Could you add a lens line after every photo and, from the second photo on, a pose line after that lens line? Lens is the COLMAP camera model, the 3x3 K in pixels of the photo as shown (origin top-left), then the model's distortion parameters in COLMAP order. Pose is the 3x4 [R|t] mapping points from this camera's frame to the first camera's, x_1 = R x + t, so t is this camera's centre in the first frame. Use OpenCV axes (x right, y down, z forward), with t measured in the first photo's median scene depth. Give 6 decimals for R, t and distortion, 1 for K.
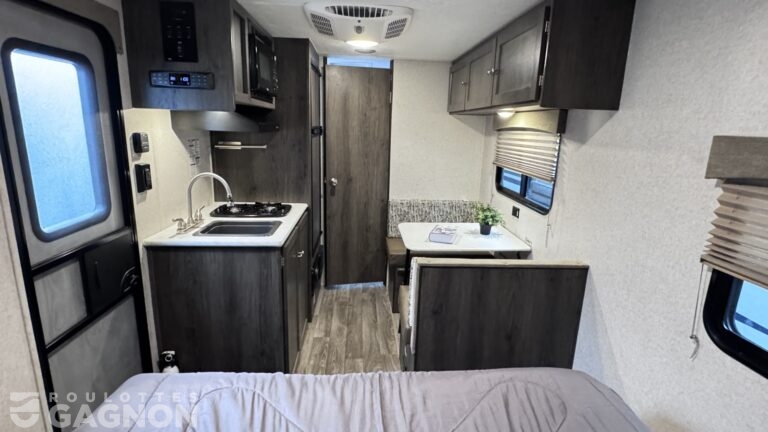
lens RADIAL K [[379.6, 0, 376.8], [0, 379.6, 211.0], [0, 0, 1]] dist [0.004798, 0.000537]
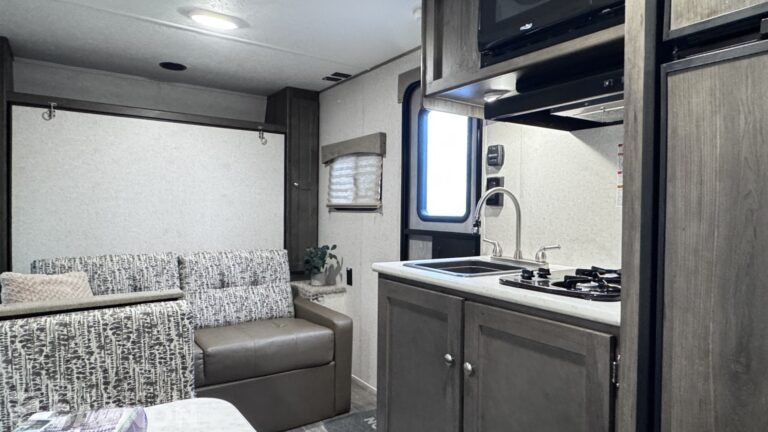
lens RADIAL K [[448.2, 0, 371.4], [0, 448.2, 214.9], [0, 0, 1]] dist [0.004098, 0.001376]
pose [[-0.855359, -0.034557, -0.516883, 0.265922], [-0.151639, 0.970771, 0.186035, -0.224636], [0.495346, 0.237506, -0.835598, 2.088993]]
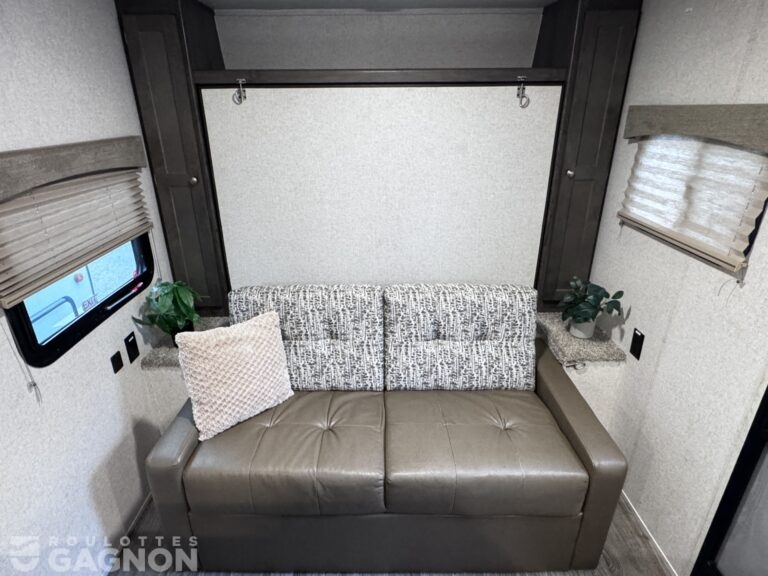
lens RADIAL K [[428.5, 0, 379.4], [0, 428.5, 286.1], [0, 0, 1]] dist [-0.000672, 0.000943]
pose [[-0.999100, -0.035454, 0.023283, -0.006539], [-0.015255, 0.812543, 0.582702, -0.372906], [-0.039578, 0.581822, -0.812352, 1.329958]]
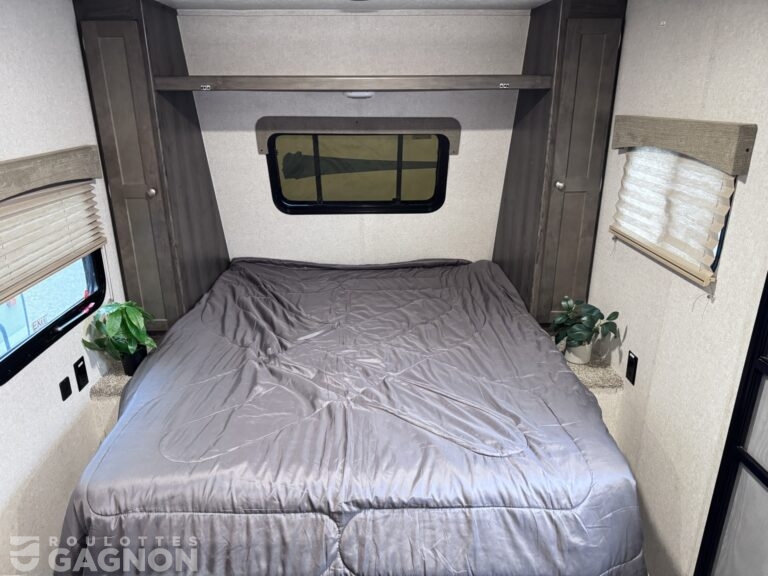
lens RADIAL K [[543.1, 0, 382.3], [0, 543.1, 288.7], [0, 0, 1]] dist [0.012277, -0.014395]
pose [[-0.999421, -0.032249, 0.010822, -0.067001], [-0.021379, 0.842948, 0.537570, -0.467295], [-0.026459, 0.537028, -0.843149, 1.511557]]
